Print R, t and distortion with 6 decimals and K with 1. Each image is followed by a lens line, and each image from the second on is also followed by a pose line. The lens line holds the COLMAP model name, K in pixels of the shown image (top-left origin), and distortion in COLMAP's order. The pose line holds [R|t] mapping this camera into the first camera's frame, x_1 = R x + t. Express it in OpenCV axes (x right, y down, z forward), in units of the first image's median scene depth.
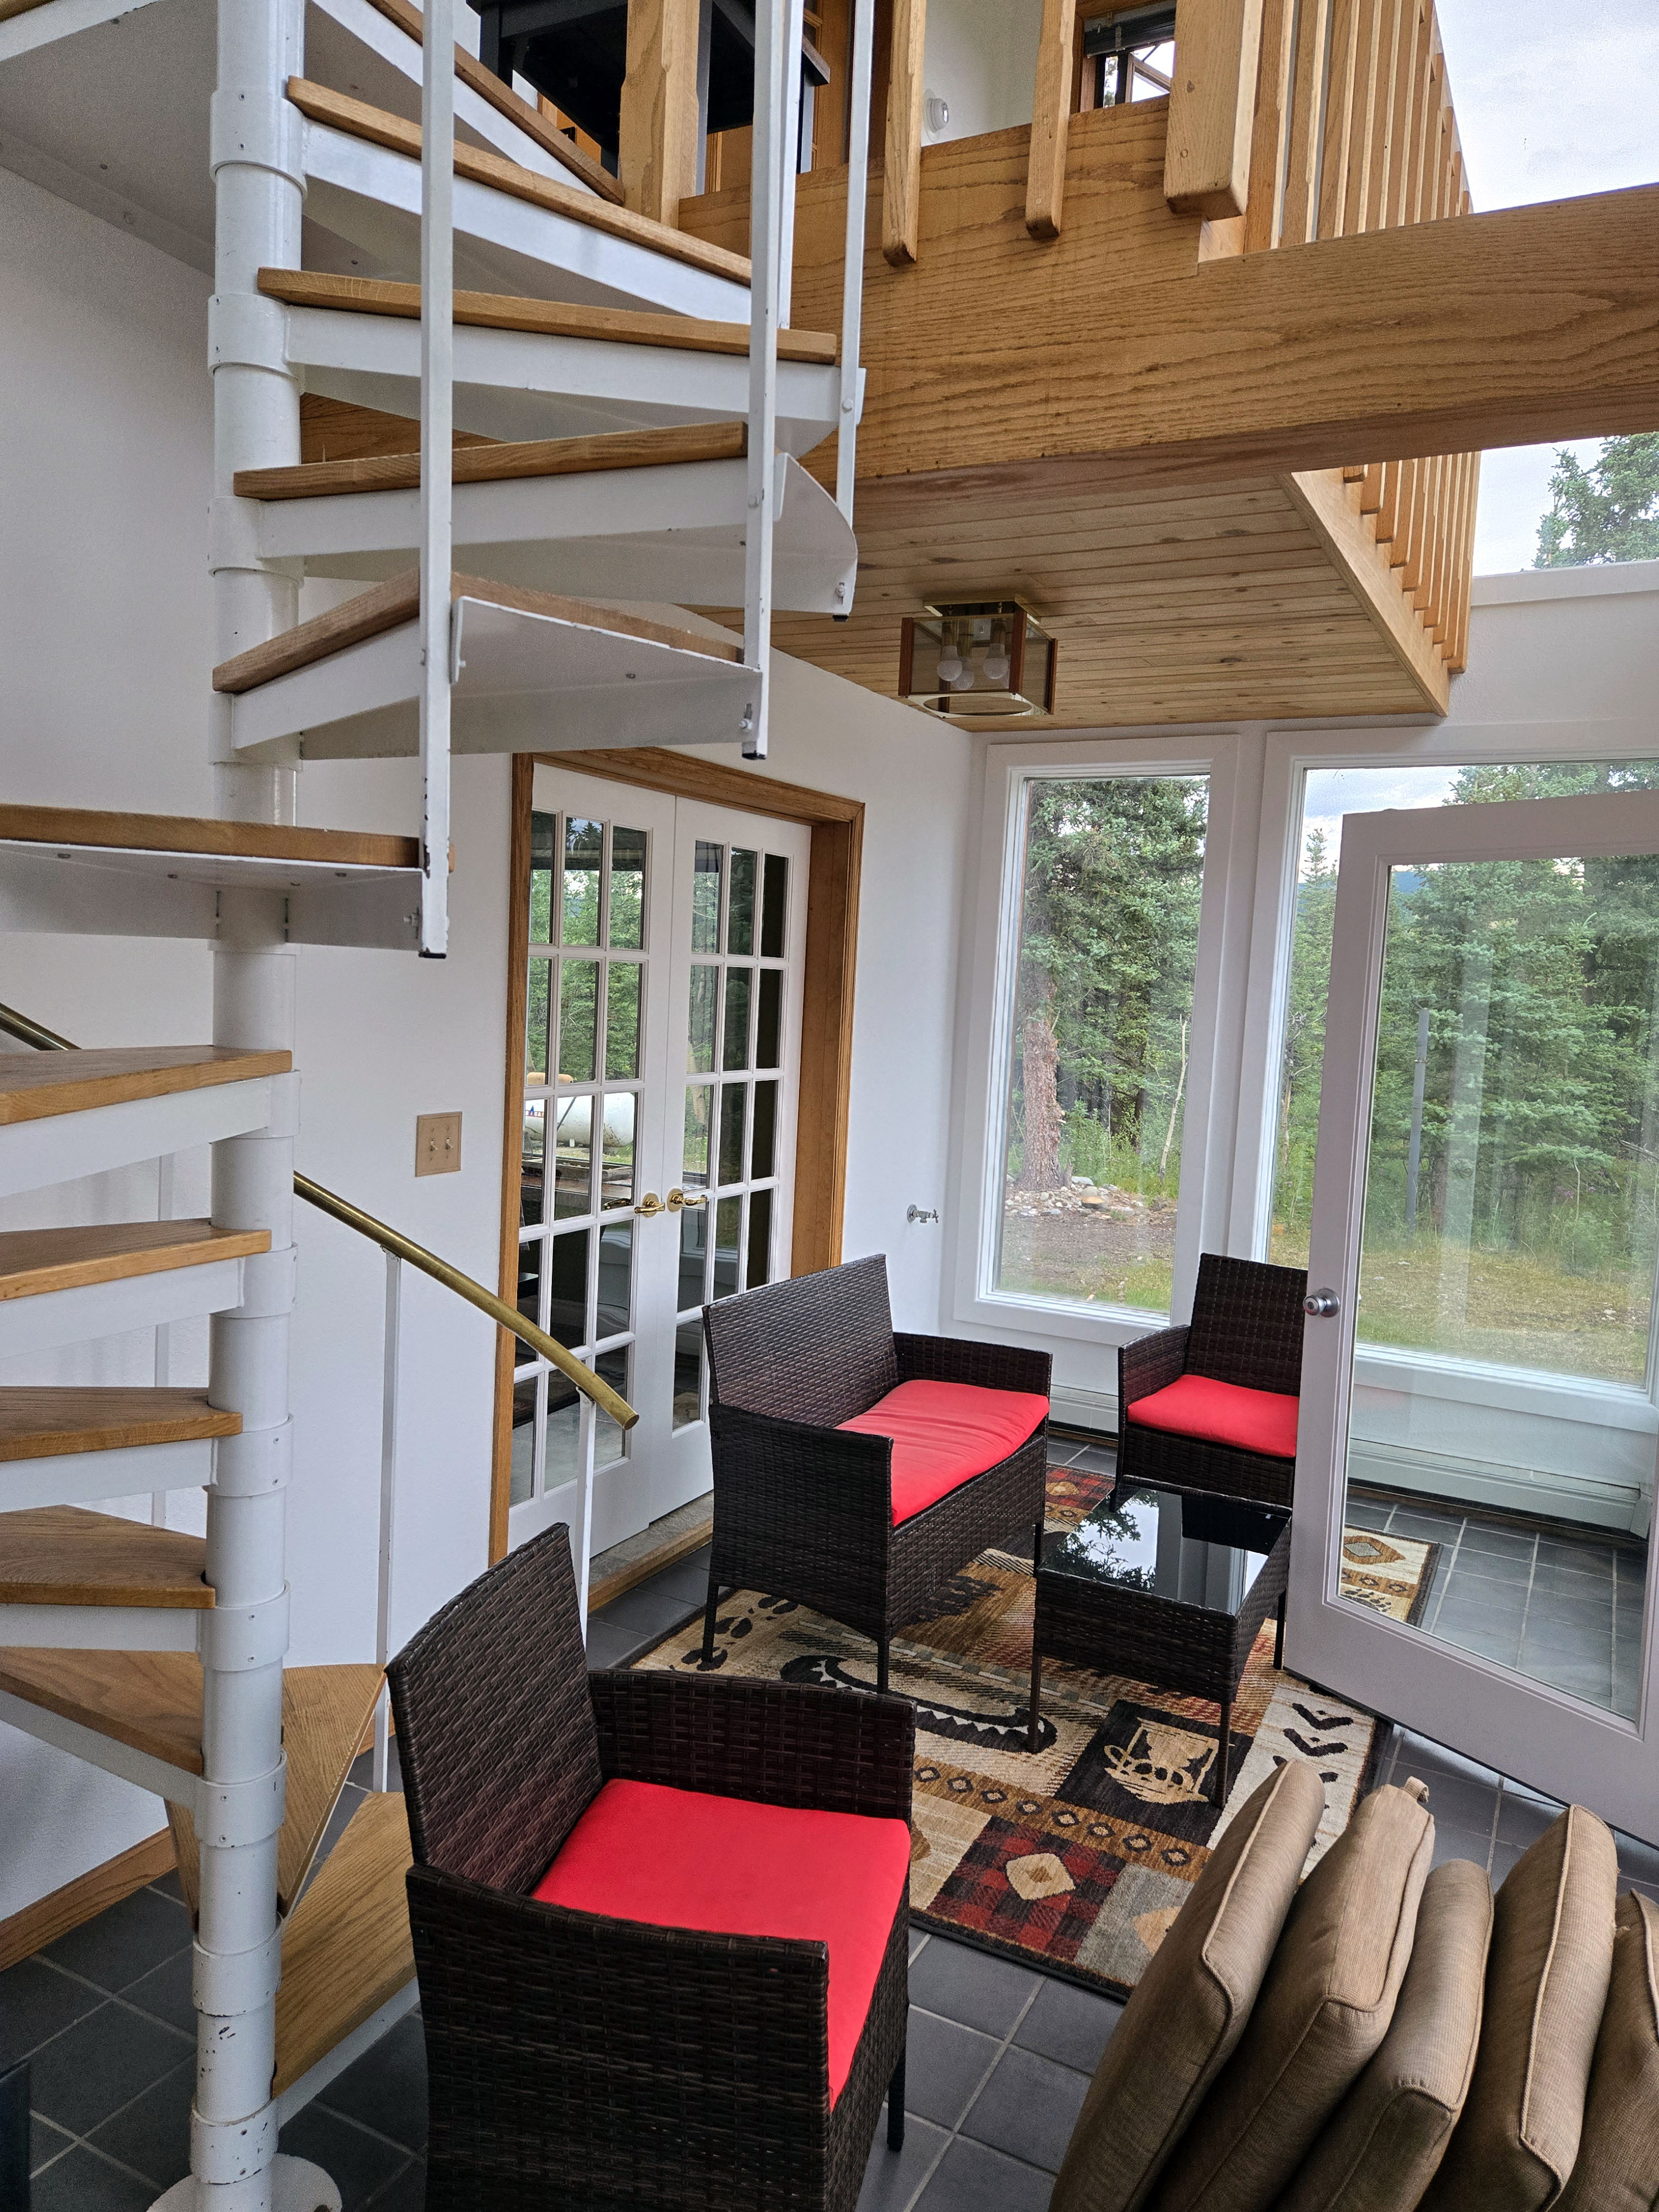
lens RADIAL K [[1495.5, 0, 836.7], [0, 1495.5, 1093.4], [0, 0, 1]] dist [0.062570, -0.041672]
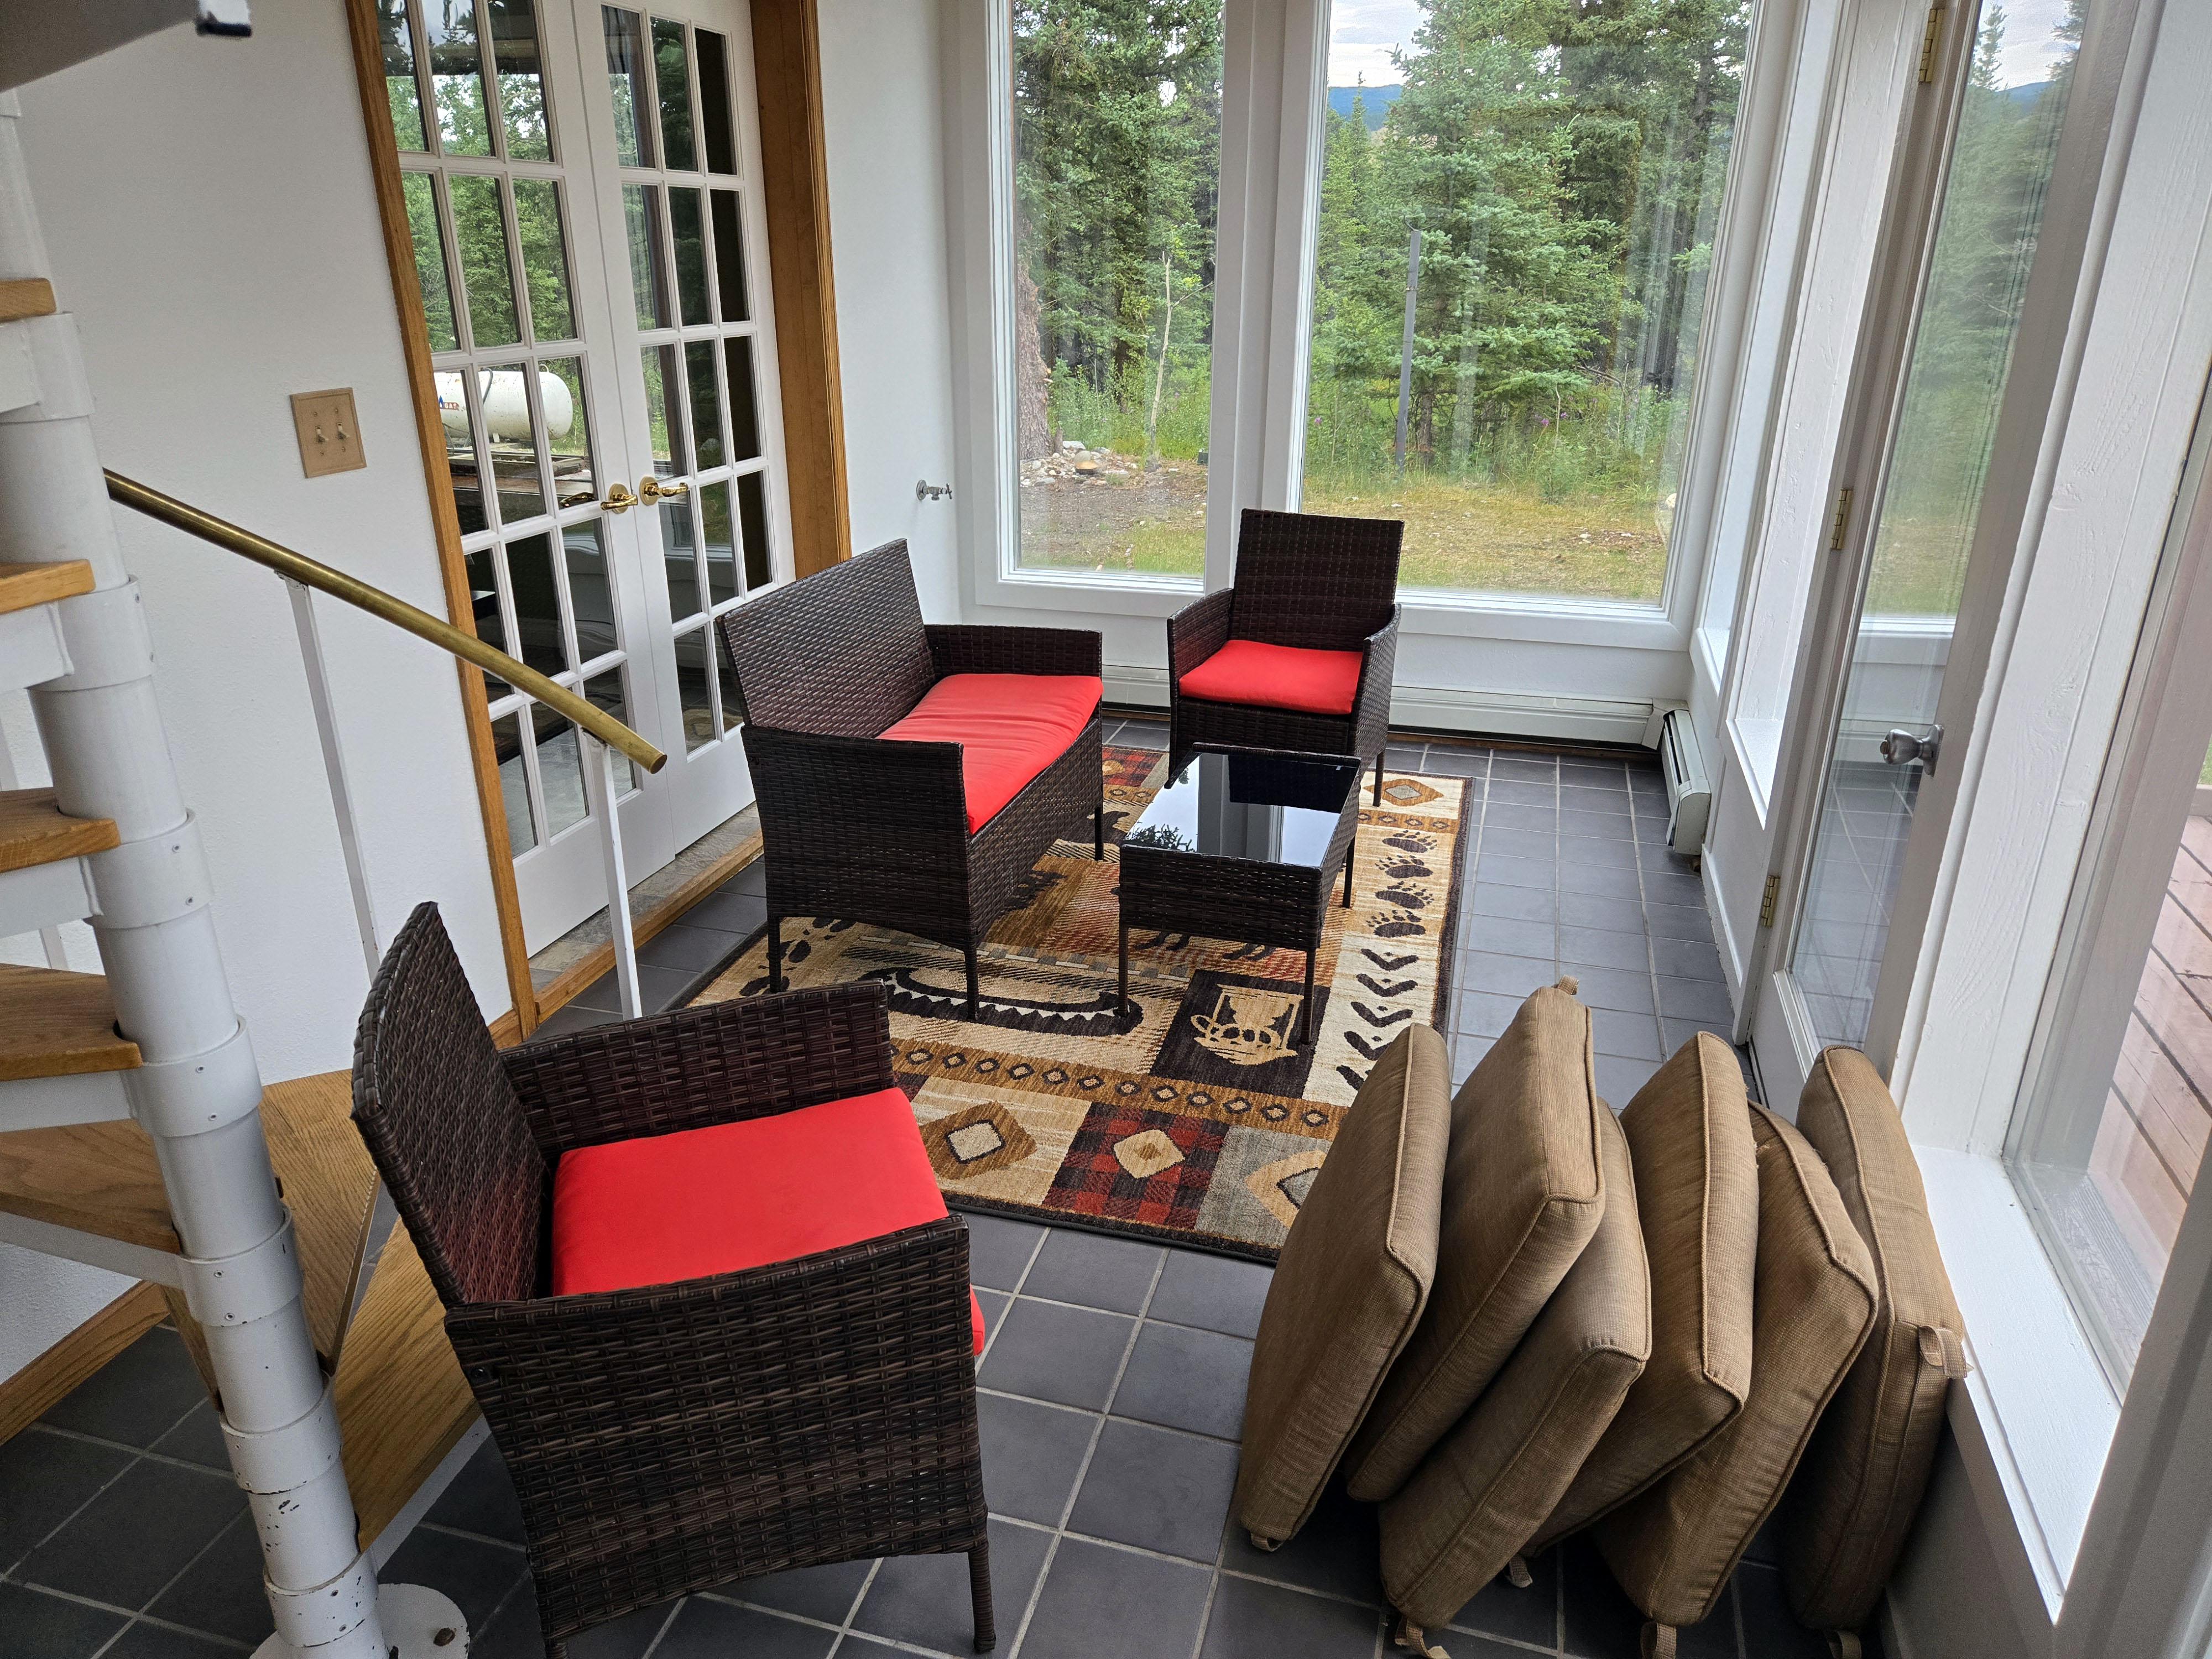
lens RADIAL K [[1495.5, 0, 1121.9], [0, 1495.5, 834.4], [0, 0, 1]] dist [0.062570, -0.041672]
pose [[0.976399, -0.116616, 0.181786, -0.026550], [0.056584, 0.950420, 0.305777, 0.011016], [-0.208432, -0.288274, 0.934588, 0.101188]]
